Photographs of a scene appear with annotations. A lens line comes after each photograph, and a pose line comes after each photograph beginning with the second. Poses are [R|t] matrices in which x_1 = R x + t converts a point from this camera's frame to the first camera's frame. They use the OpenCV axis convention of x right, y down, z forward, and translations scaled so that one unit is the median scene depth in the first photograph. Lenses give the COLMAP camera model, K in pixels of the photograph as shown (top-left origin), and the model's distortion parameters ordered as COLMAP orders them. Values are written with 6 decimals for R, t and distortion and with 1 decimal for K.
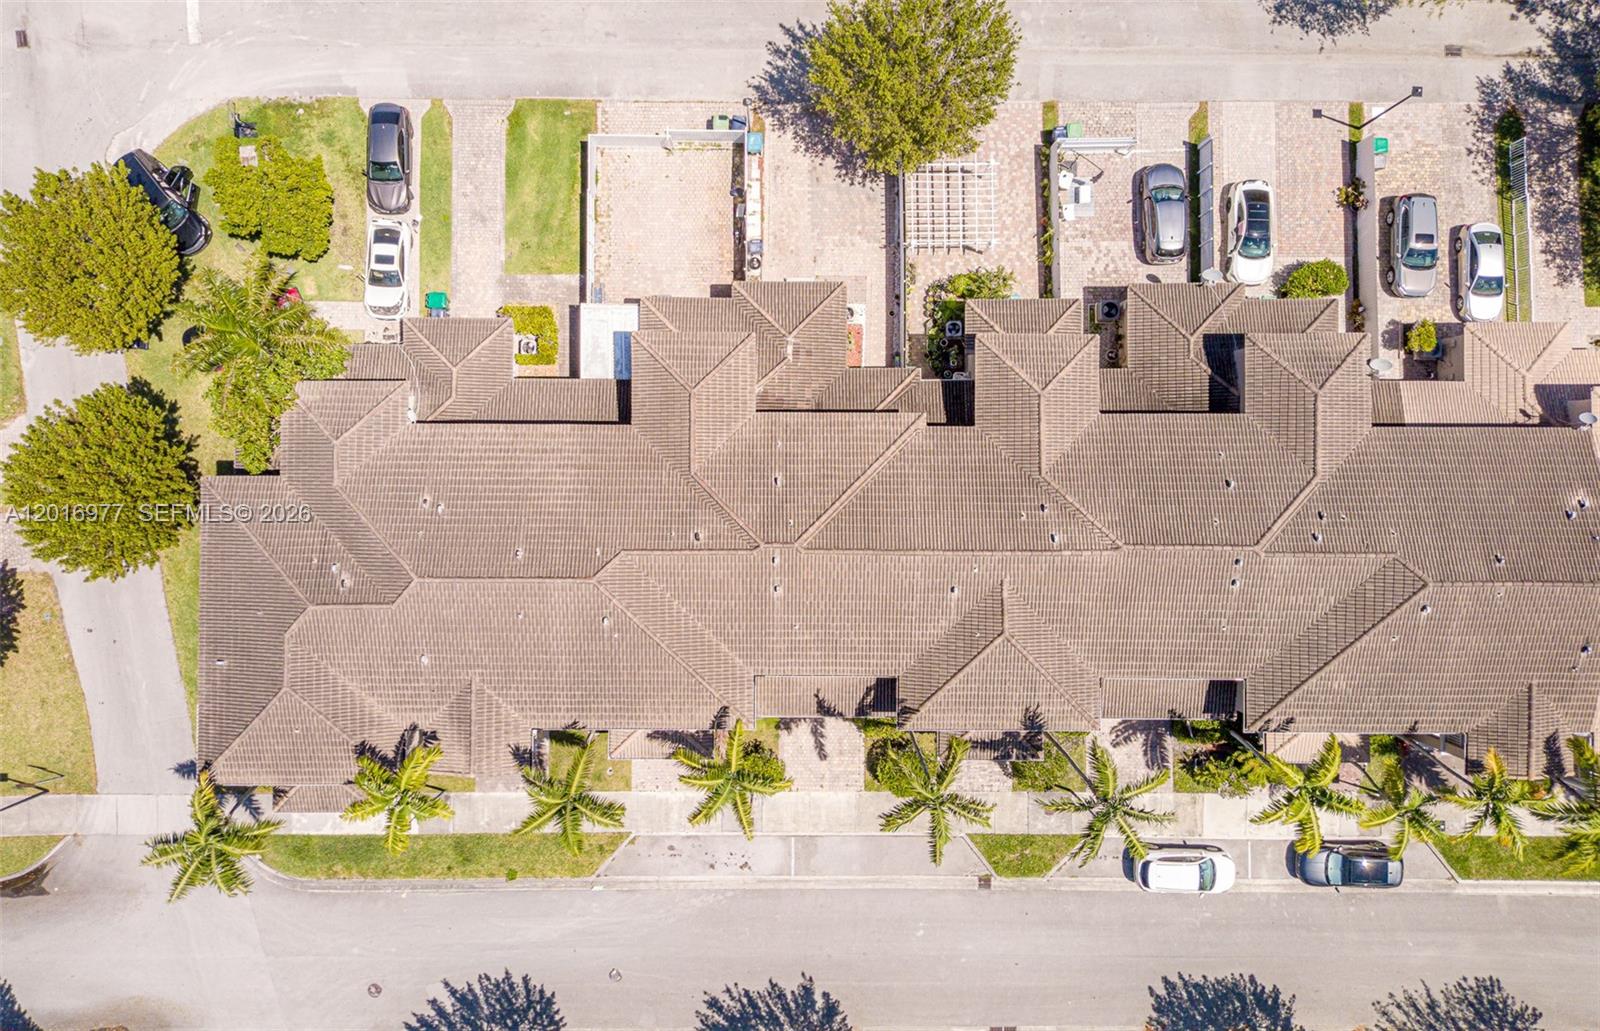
lens RADIAL K [[1228.9, 0, 800.3], [0, 1228.9, 469.2], [0, 0, 1]] dist [0.072011, -0.104969]
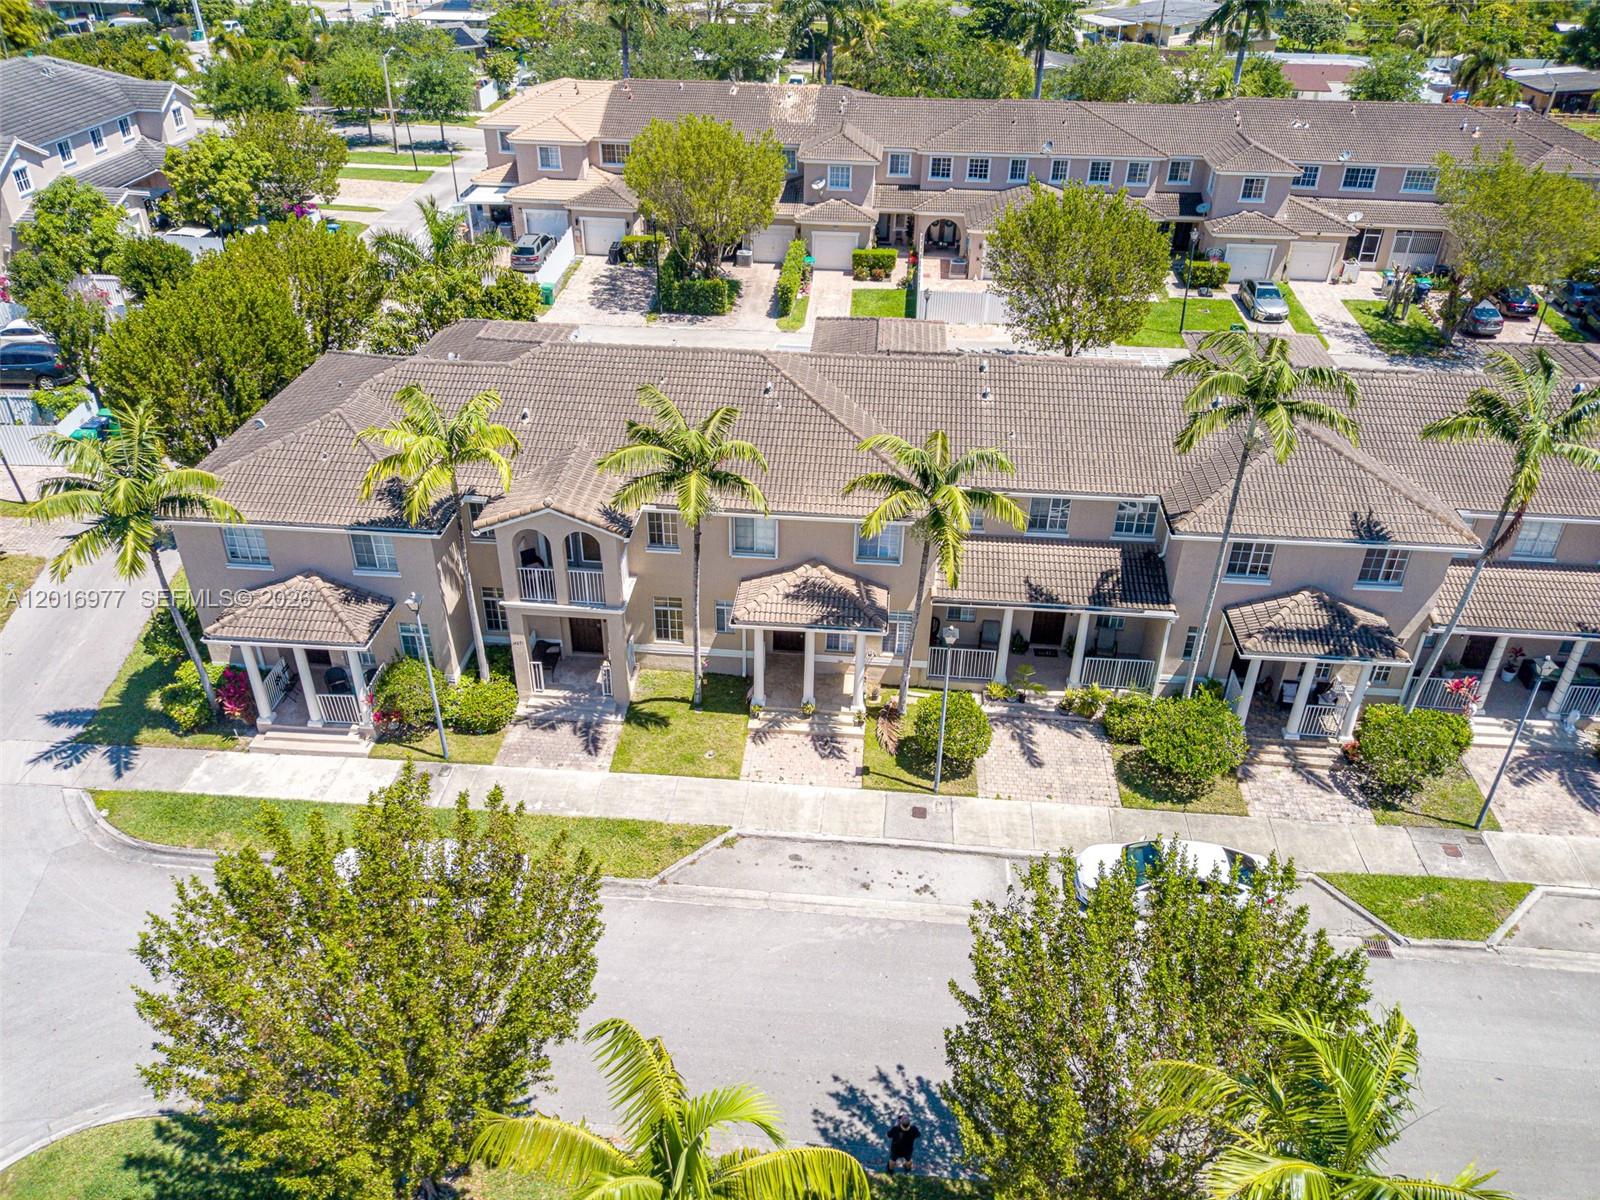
lens RADIAL K [[1198.8, 0, 800.0], [0, 1198.8, 600.0], [0, 0, 1]] dist [0.094129, -0.156622]
pose [[0.997206, 0.046960, -0.058090, -0.075662], [-0.074334, 0.547189, -0.833702, 0.711404], [-0.007364, 0.835691, 0.549151, 0.593590]]
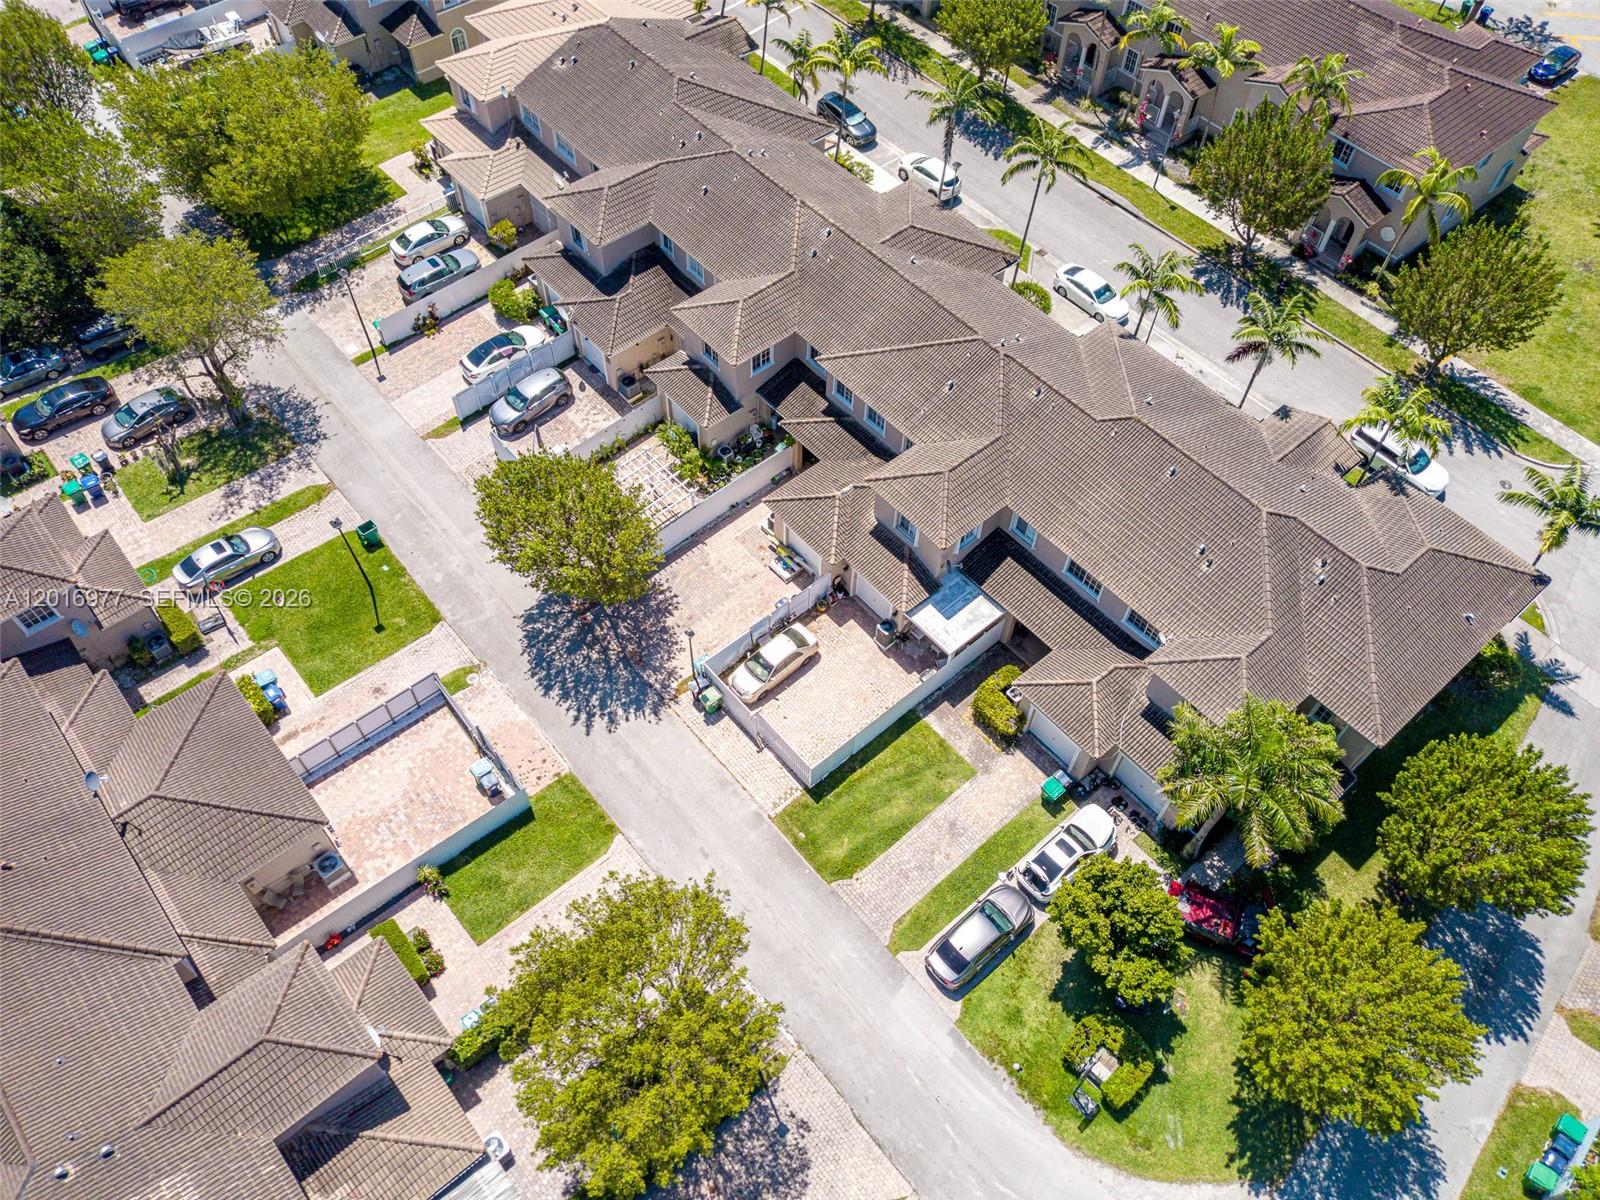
lens RADIAL K [[1198.8, 0, 800.0], [0, 1198.8, 600.0], [0, 0, 1]] dist [0.094129, -0.156622]
pose [[-0.651952, -0.632670, 0.417956, -0.450712], [0.757316, -0.515799, 0.400529, -0.558589], [-0.037821, 0.577651, 0.815407, 0.186848]]
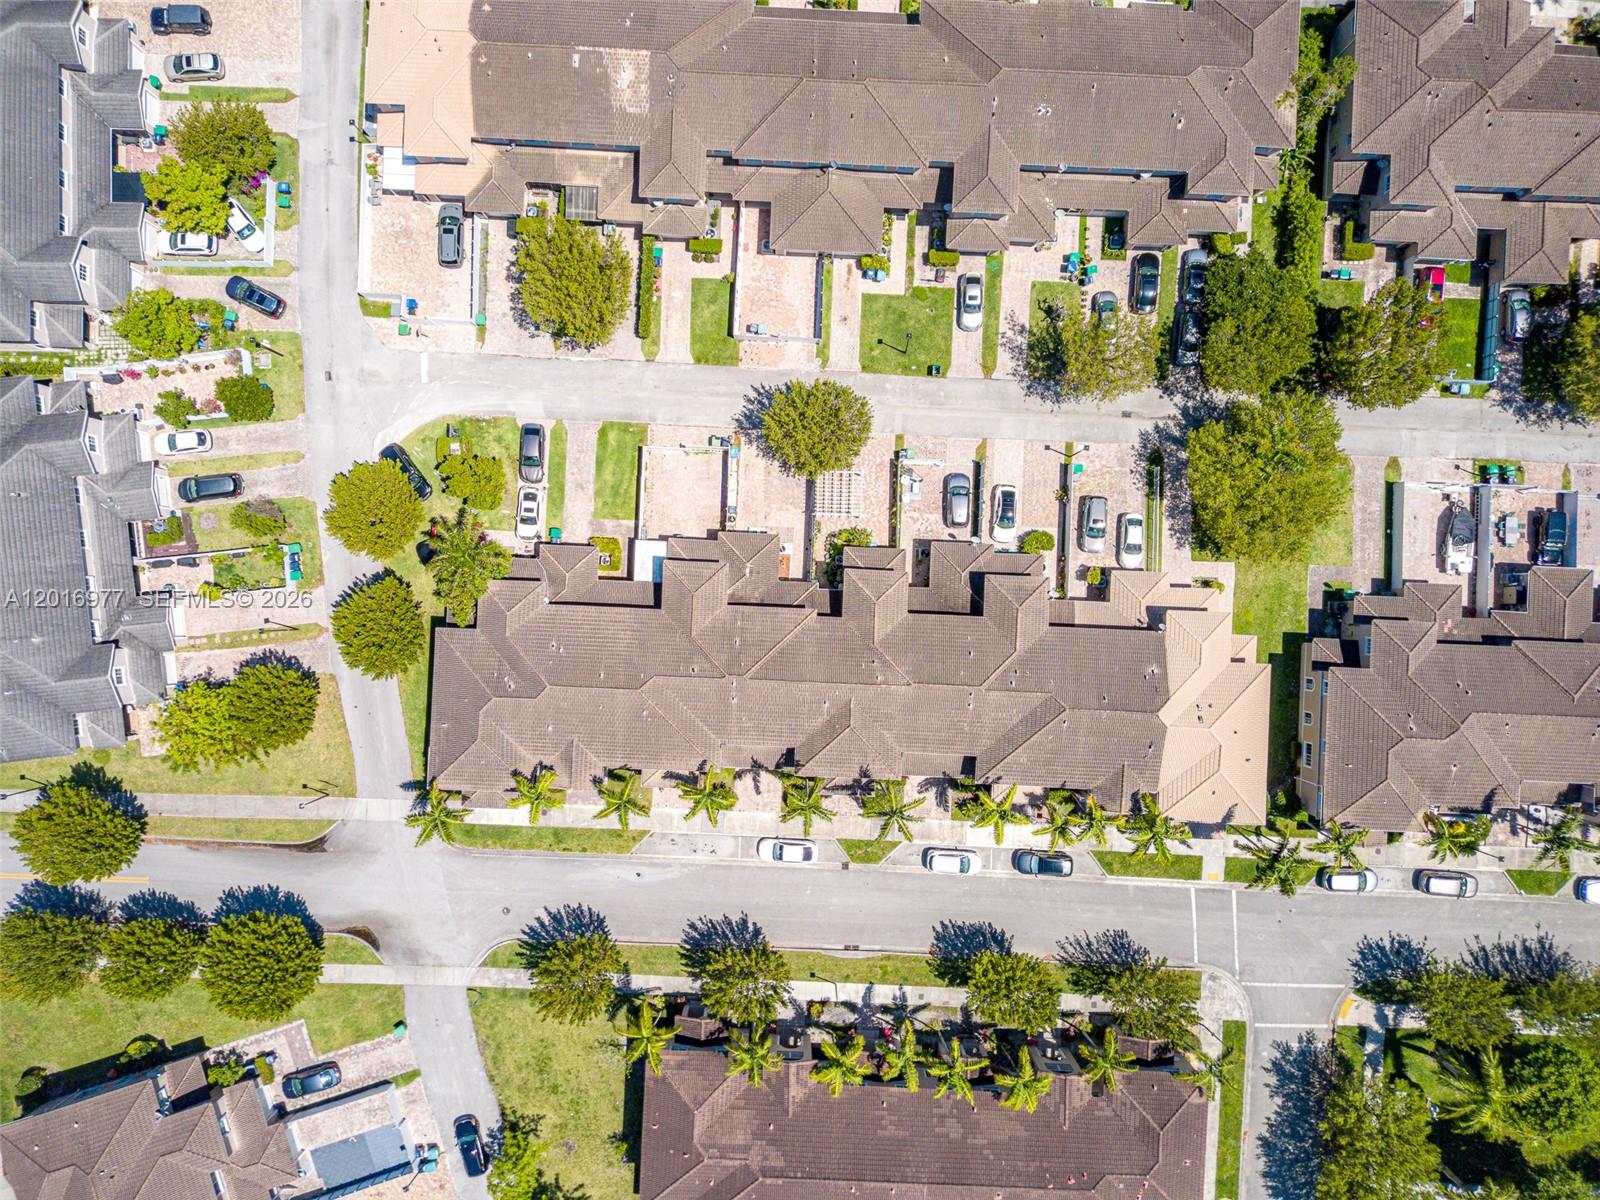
lens RADIAL K [[1198.8, 0, 800.0], [0, 1198.8, 600.0], [0, 0, 1]] dist [0.094129, -0.156622]
pose [[0.999165, 0.040835, -0.000935, 0.069500], [-0.040823, 0.999107, 0.010915, -0.070965], [0.001380, -0.010868, 0.999940, -0.759621]]
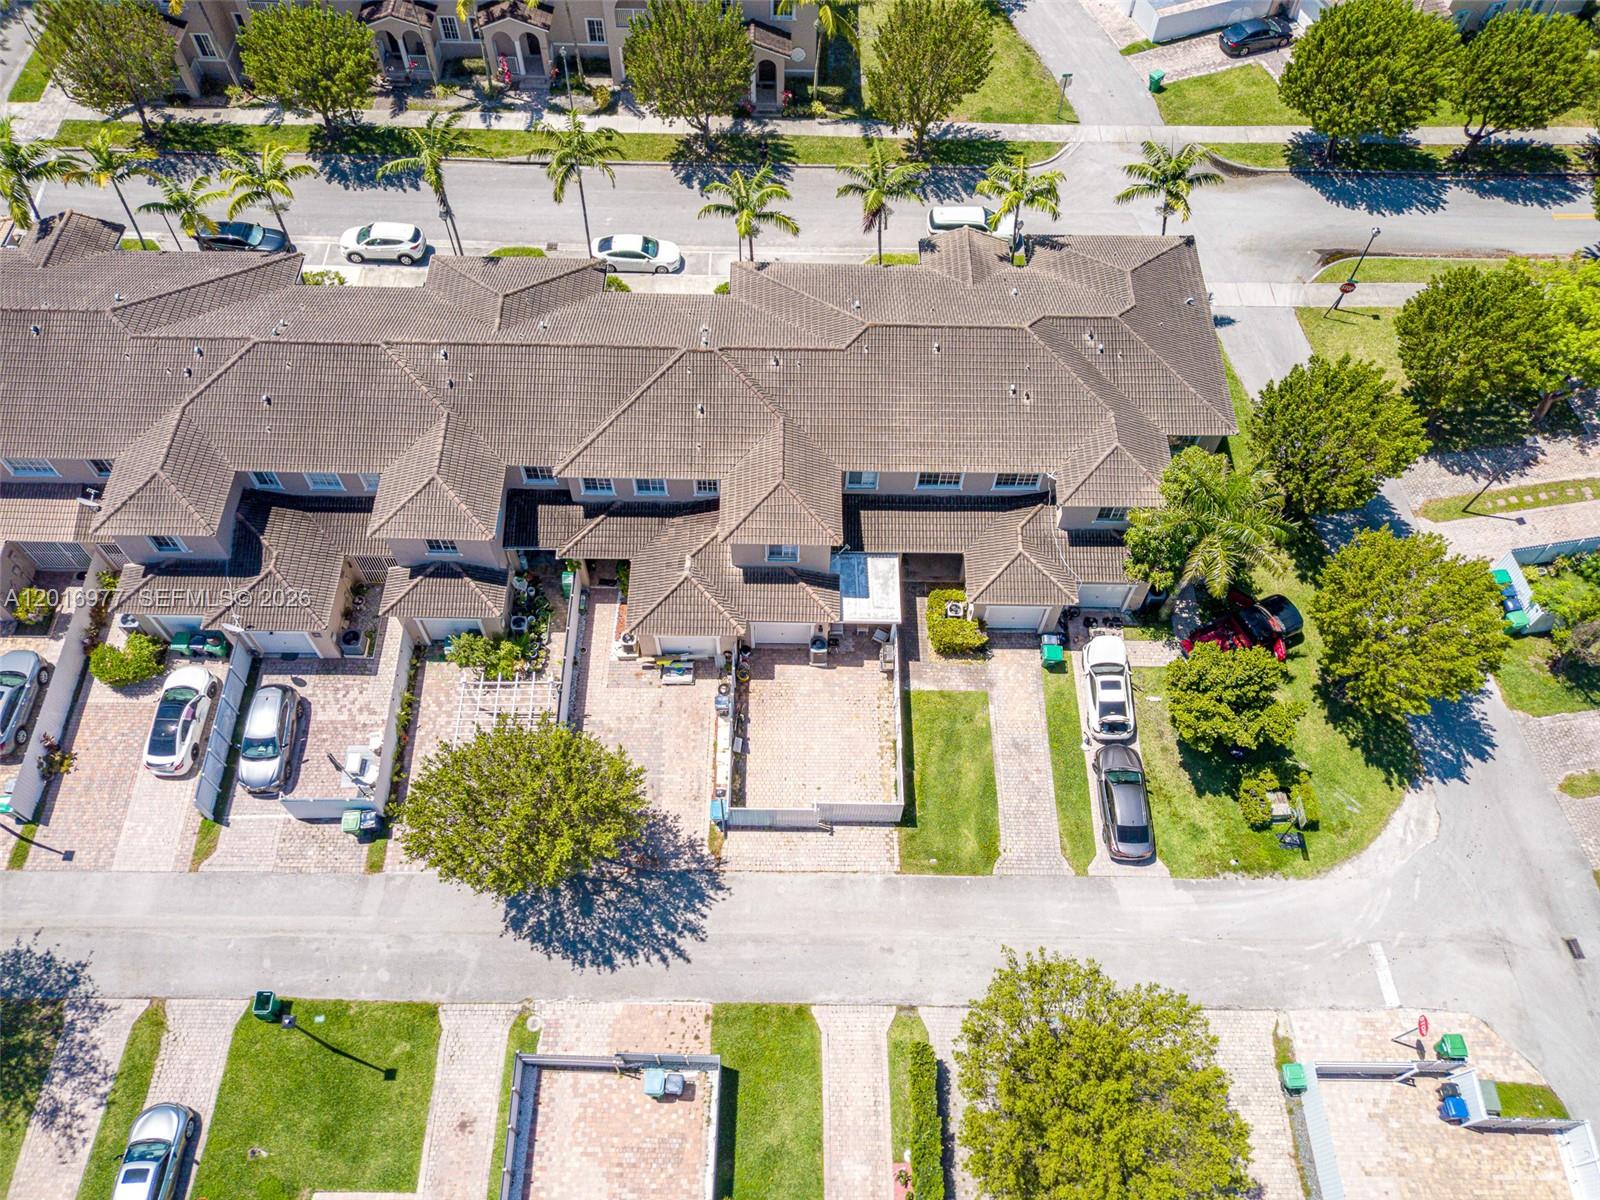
lens RADIAL K [[1198.8, 0, 800.0], [0, 1198.8, 600.0], [0, 0, 1]] dist [0.094129, -0.156622]
pose [[-0.999651, -0.015008, -0.021747, -0.073659], [0.000858, -0.841047, 0.540961, -0.601264], [-0.026408, 0.540754, 0.840766, 0.186624]]
